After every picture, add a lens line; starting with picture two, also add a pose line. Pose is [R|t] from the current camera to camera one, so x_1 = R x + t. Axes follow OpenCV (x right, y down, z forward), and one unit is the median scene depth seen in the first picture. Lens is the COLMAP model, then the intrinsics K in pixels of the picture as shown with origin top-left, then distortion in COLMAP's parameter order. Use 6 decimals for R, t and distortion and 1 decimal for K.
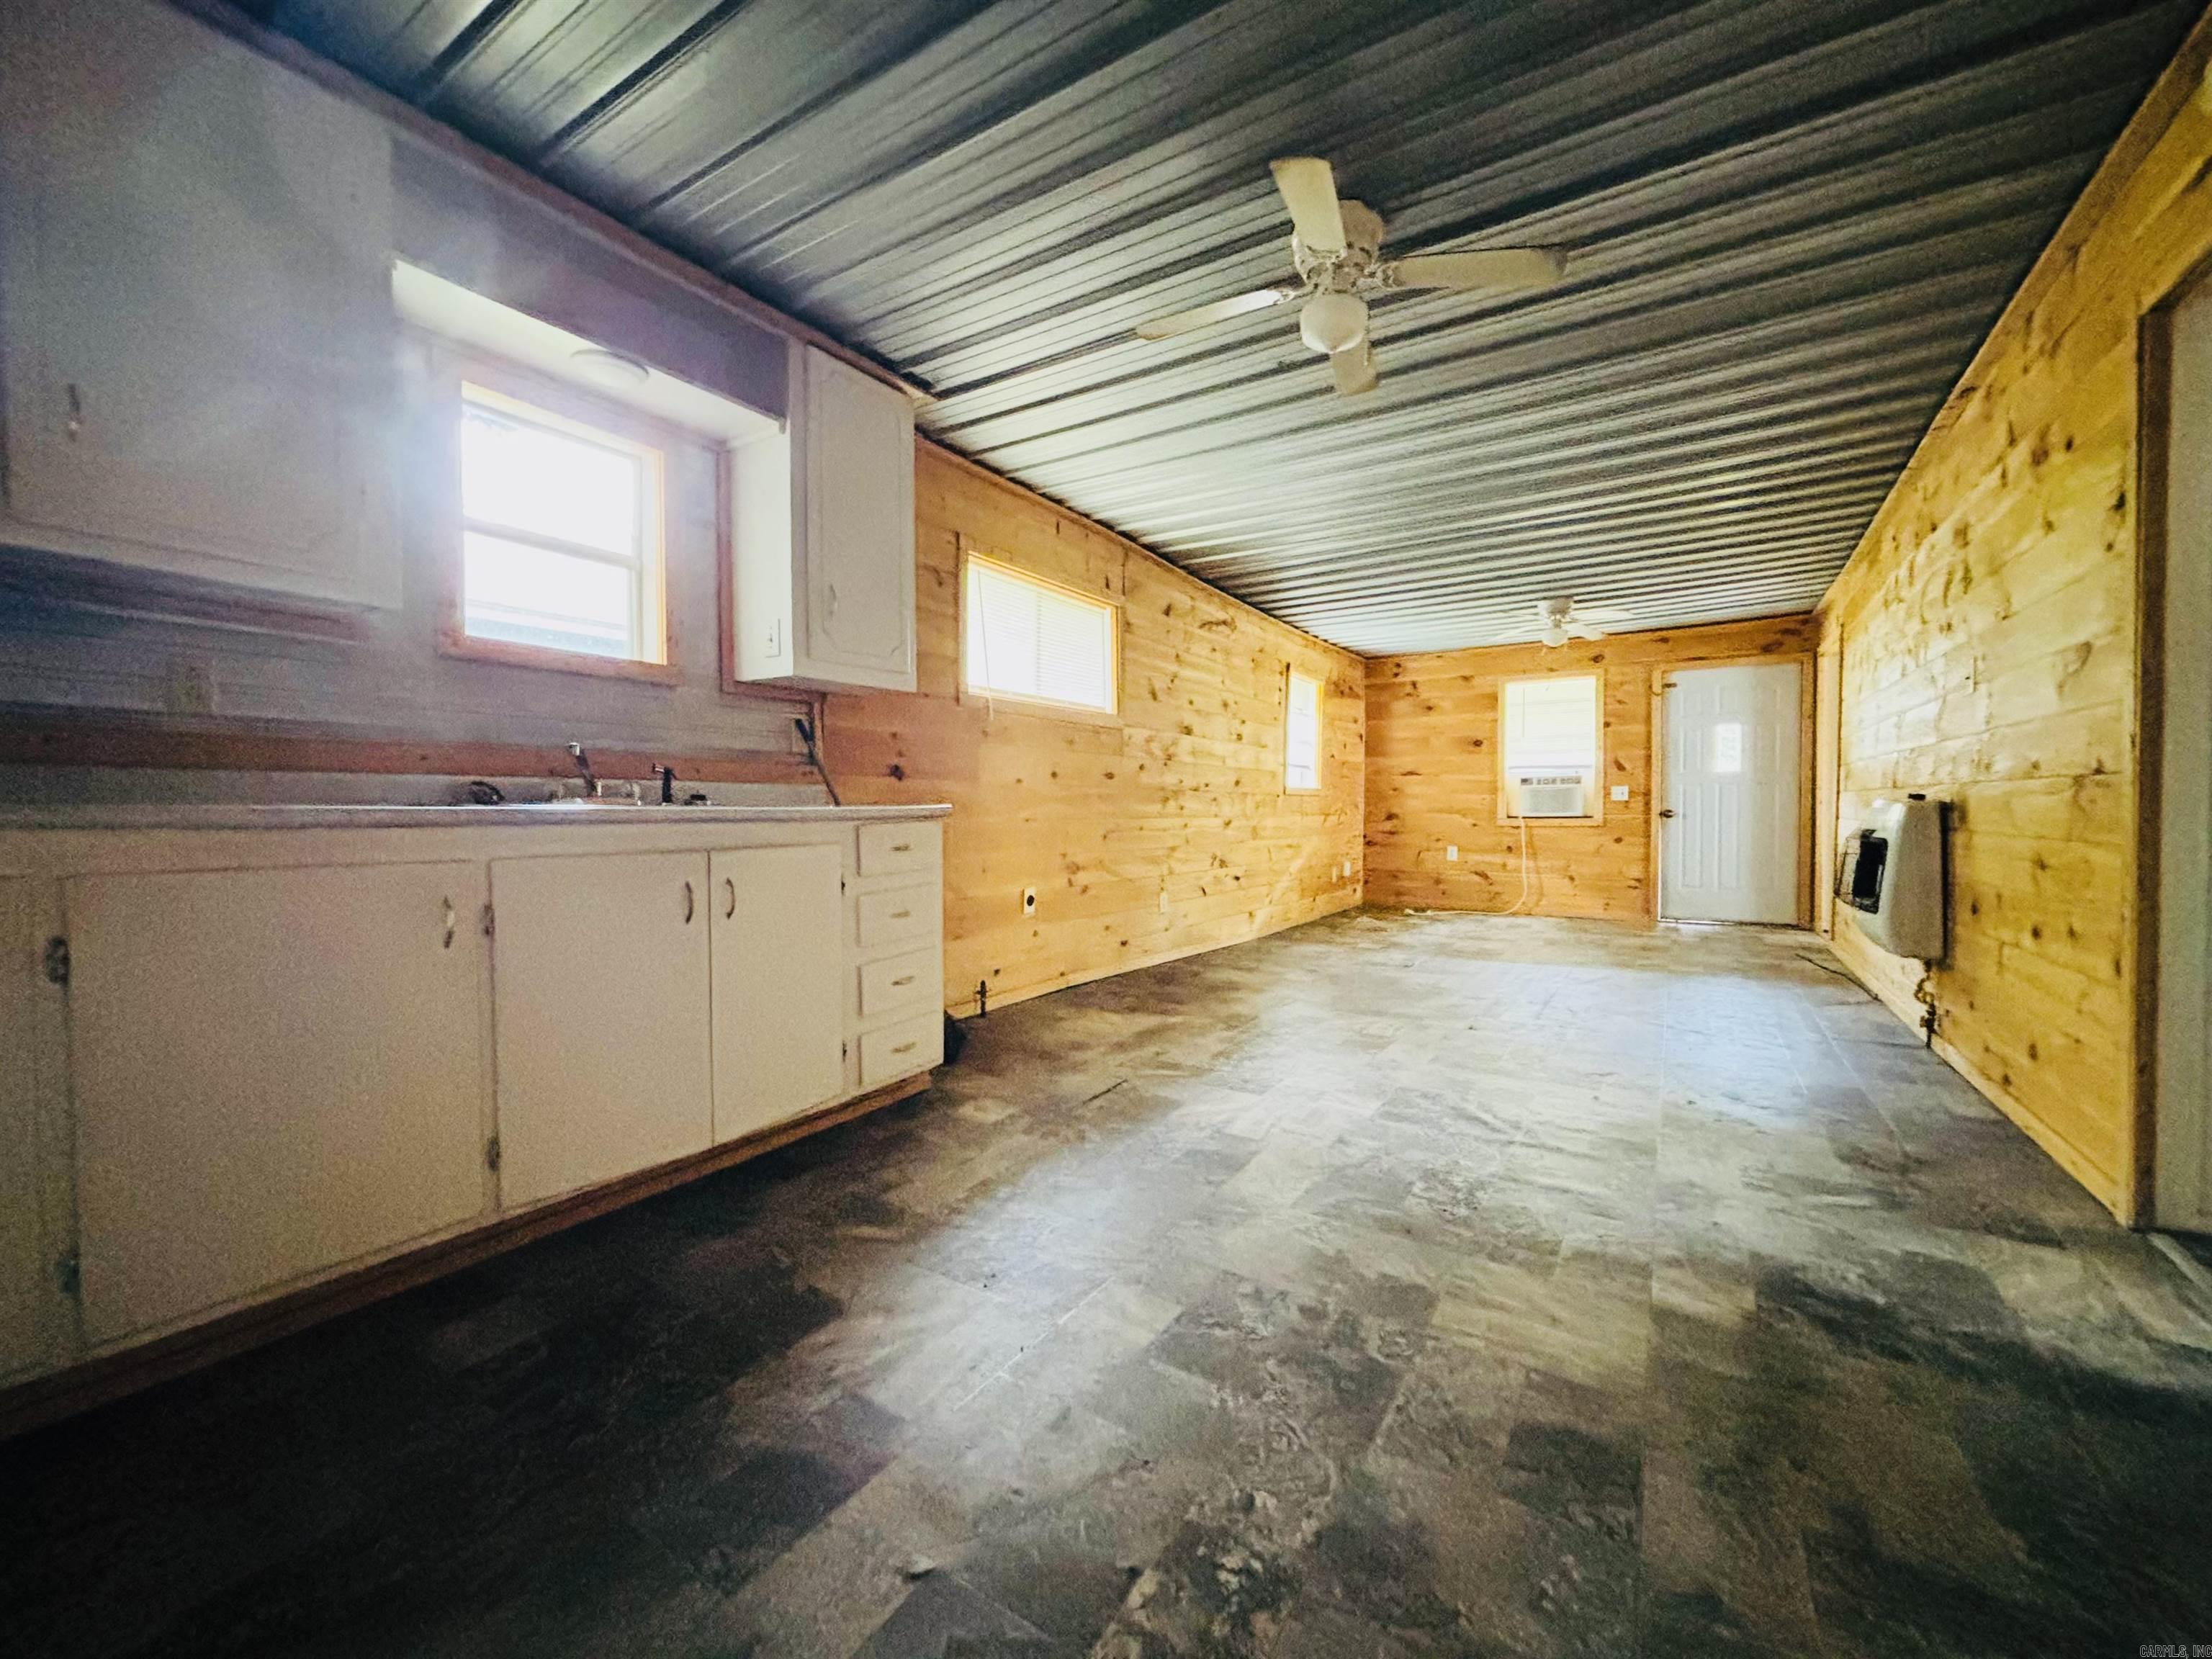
lens RADIAL K [[896.9, 0, 1098.7], [0, 896.9, 824.6], [0, 0, 1]] dist [0.001273, 0.000953]
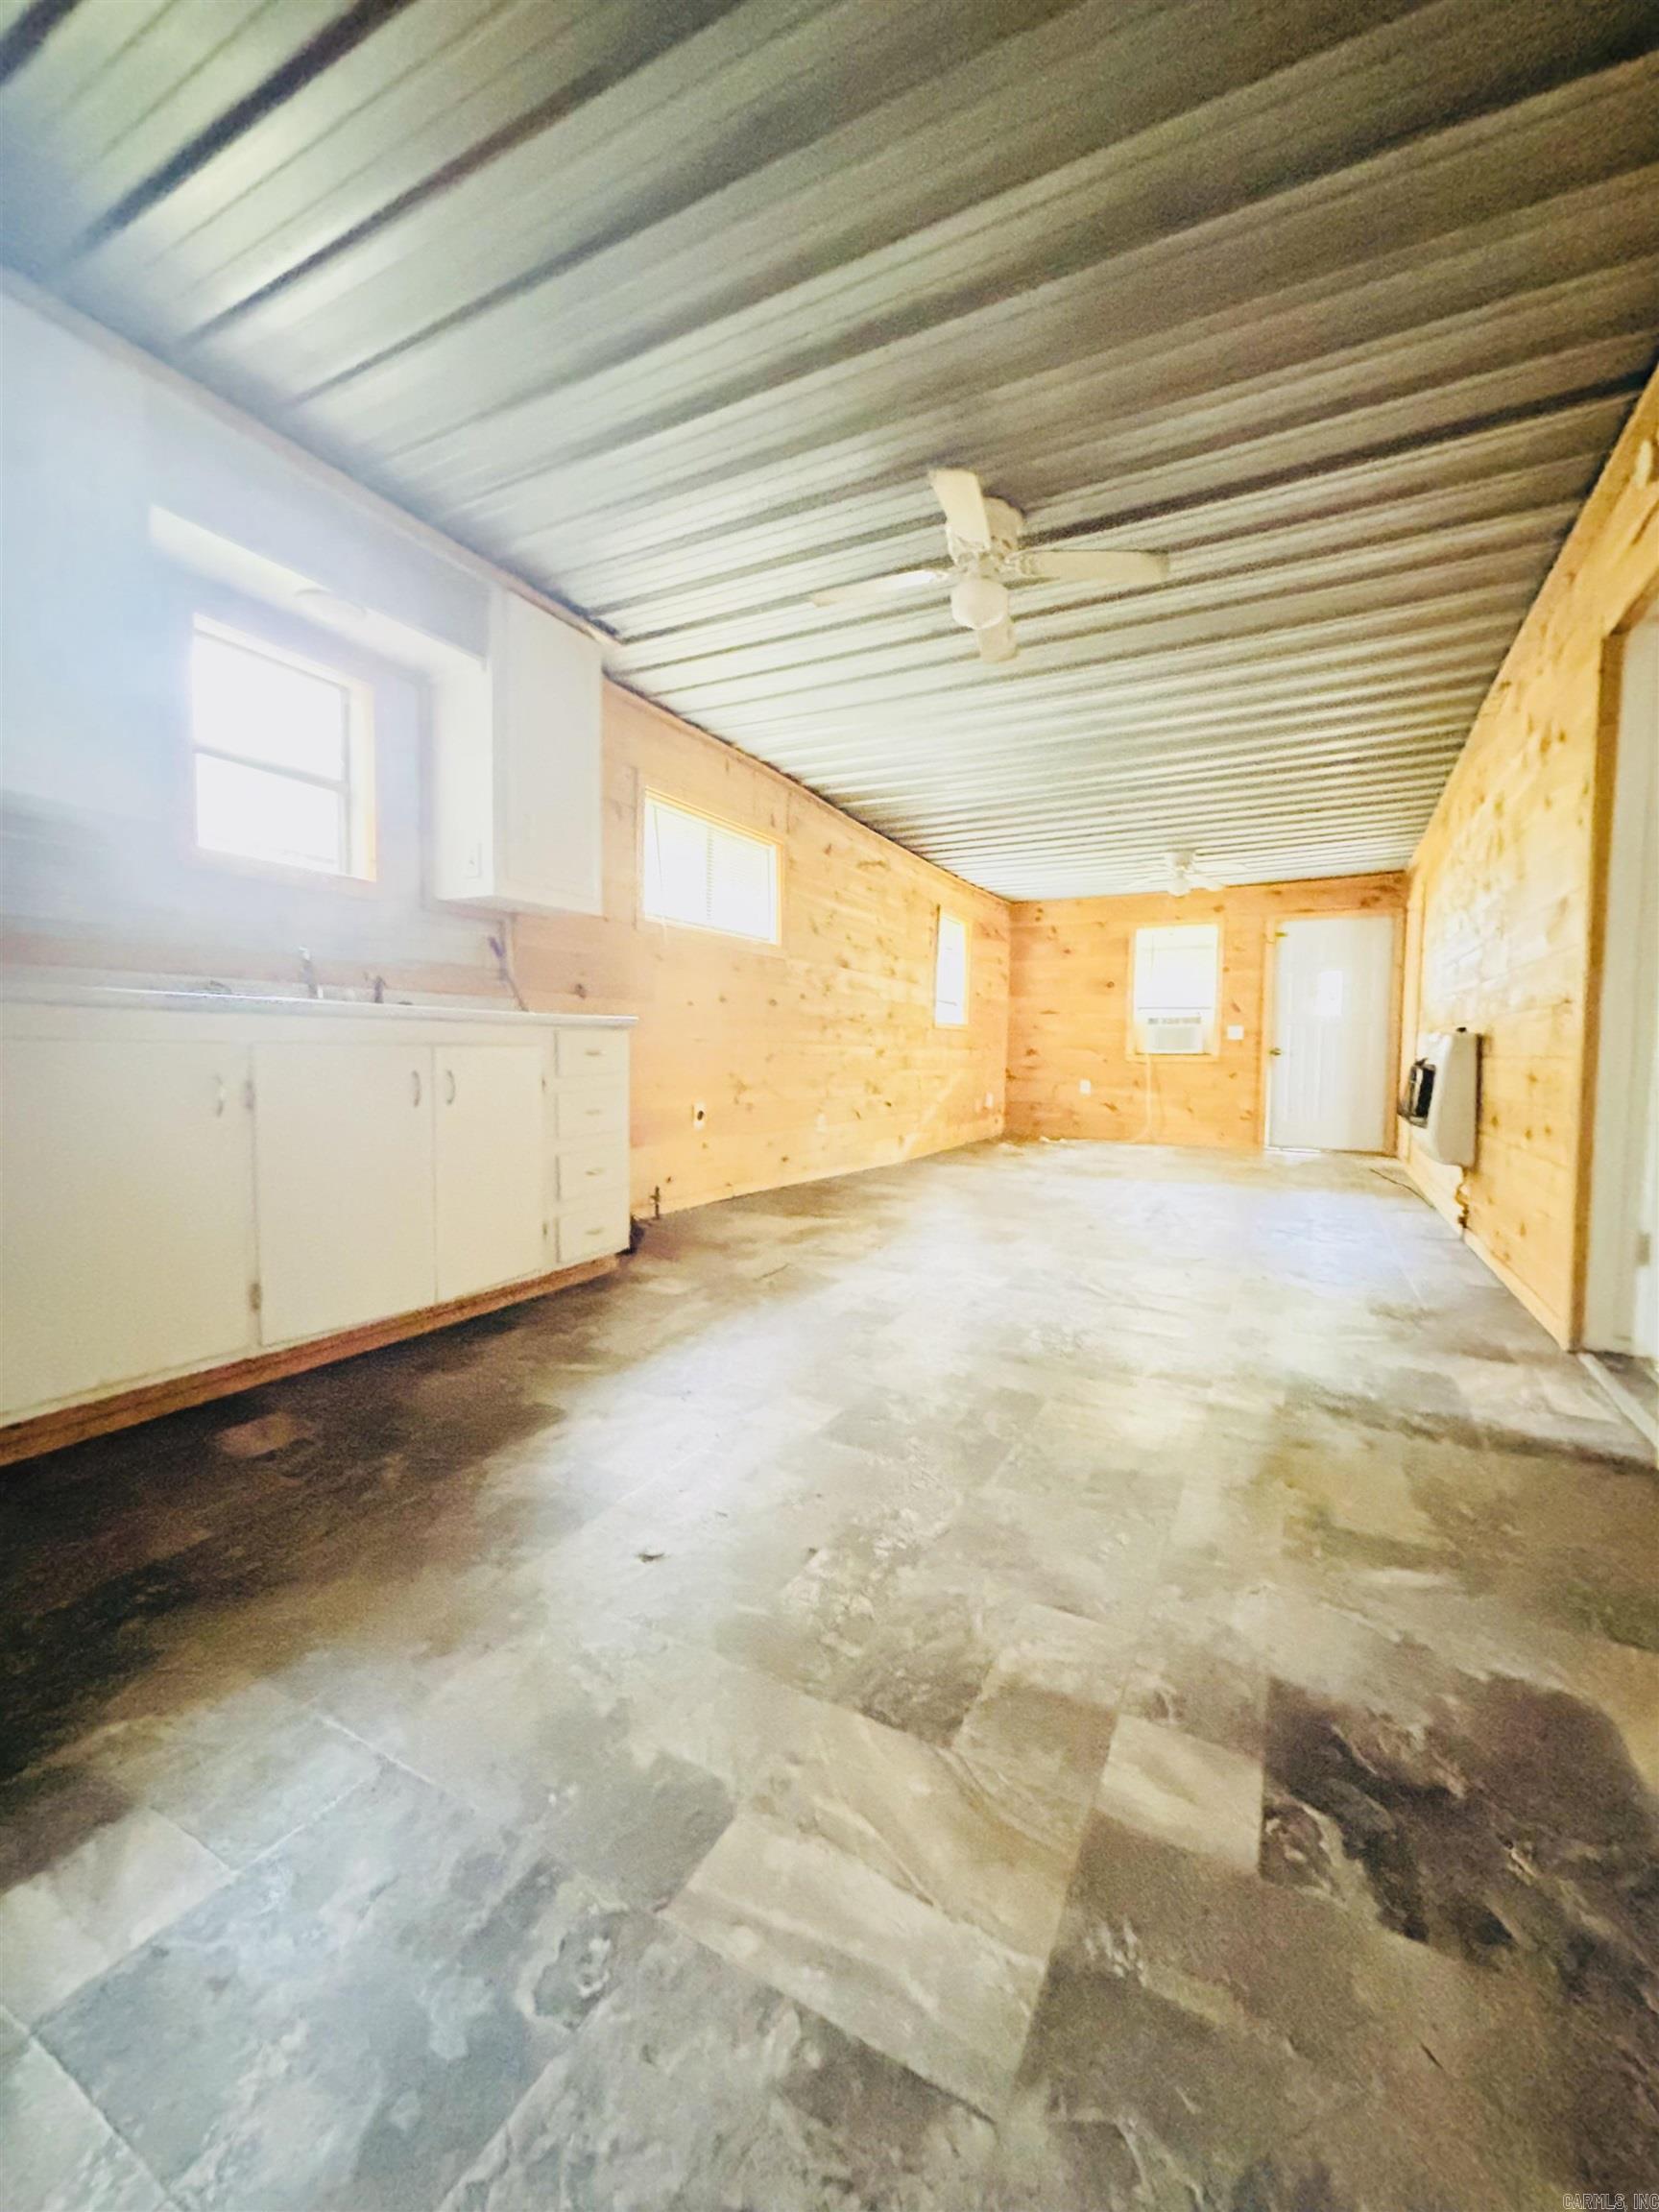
lens RADIAL K [[896.9, 0, 831.7], [0, 896.9, 1093.1], [0, 0, 1]] dist [0.001273, 0.000953]
pose [[0.995751, 0.009026, 0.091639, -0.026813], [-0.011670, 0.999530, 0.028357, 0.041380], [-0.091340, -0.029306, 0.995388, -0.144688]]
